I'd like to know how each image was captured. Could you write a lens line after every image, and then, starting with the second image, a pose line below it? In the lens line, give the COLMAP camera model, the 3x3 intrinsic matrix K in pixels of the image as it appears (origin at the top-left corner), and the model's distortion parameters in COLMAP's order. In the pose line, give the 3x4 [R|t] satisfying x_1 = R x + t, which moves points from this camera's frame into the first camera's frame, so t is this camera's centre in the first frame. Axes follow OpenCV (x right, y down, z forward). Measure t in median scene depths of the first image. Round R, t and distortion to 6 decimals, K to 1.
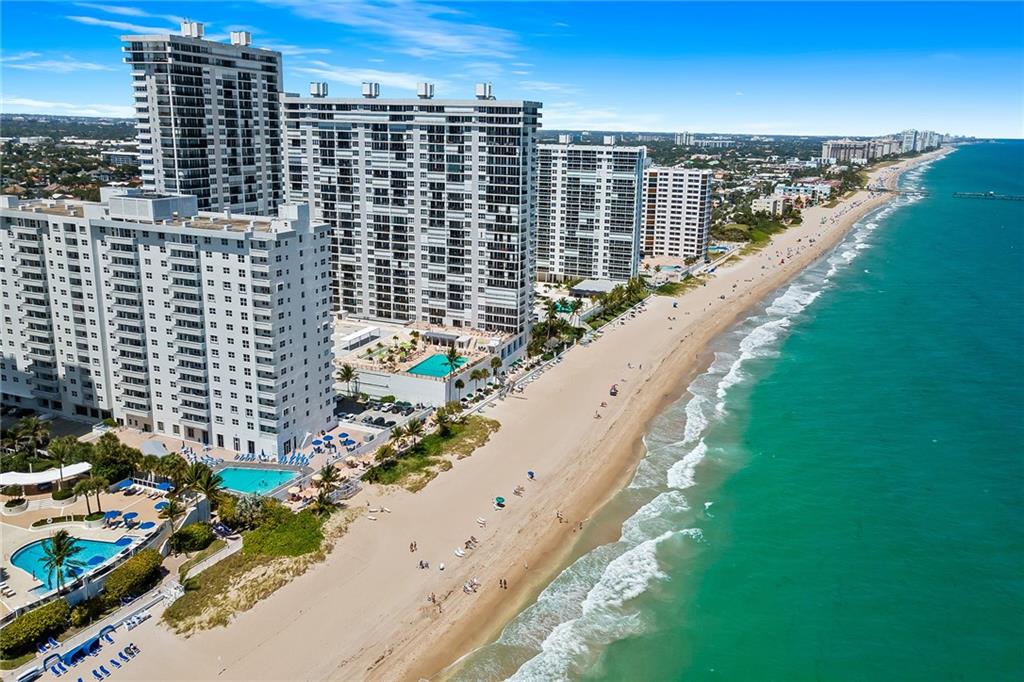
lens RADIAL K [[745.2, 0, 507.8], [0, 745.2, 317.5], [0, 0, 1]] dist [0.008977, -0.003573]
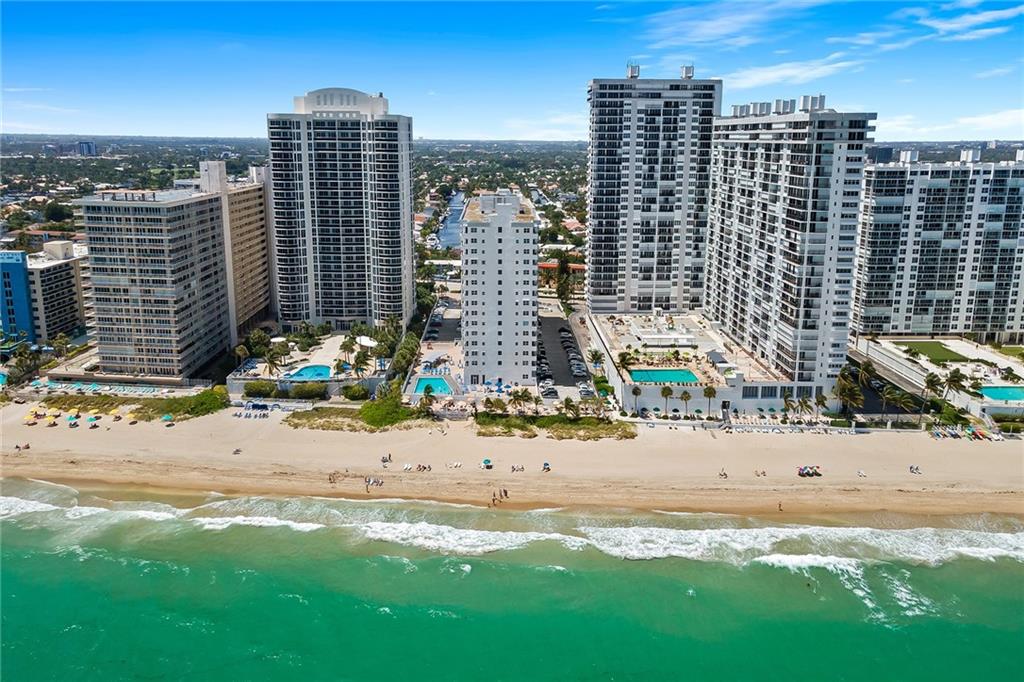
lens RADIAL K [[745.2, 0, 507.8], [0, 745.2, 317.5], [0, 0, 1]] dist [0.008977, -0.003573]
pose [[0.381527, 0.193330, -0.903914, 0.677841], [-0.223855, 0.968099, 0.112573, -0.074915], [0.896842, 0.159396, 0.412634, 0.343164]]
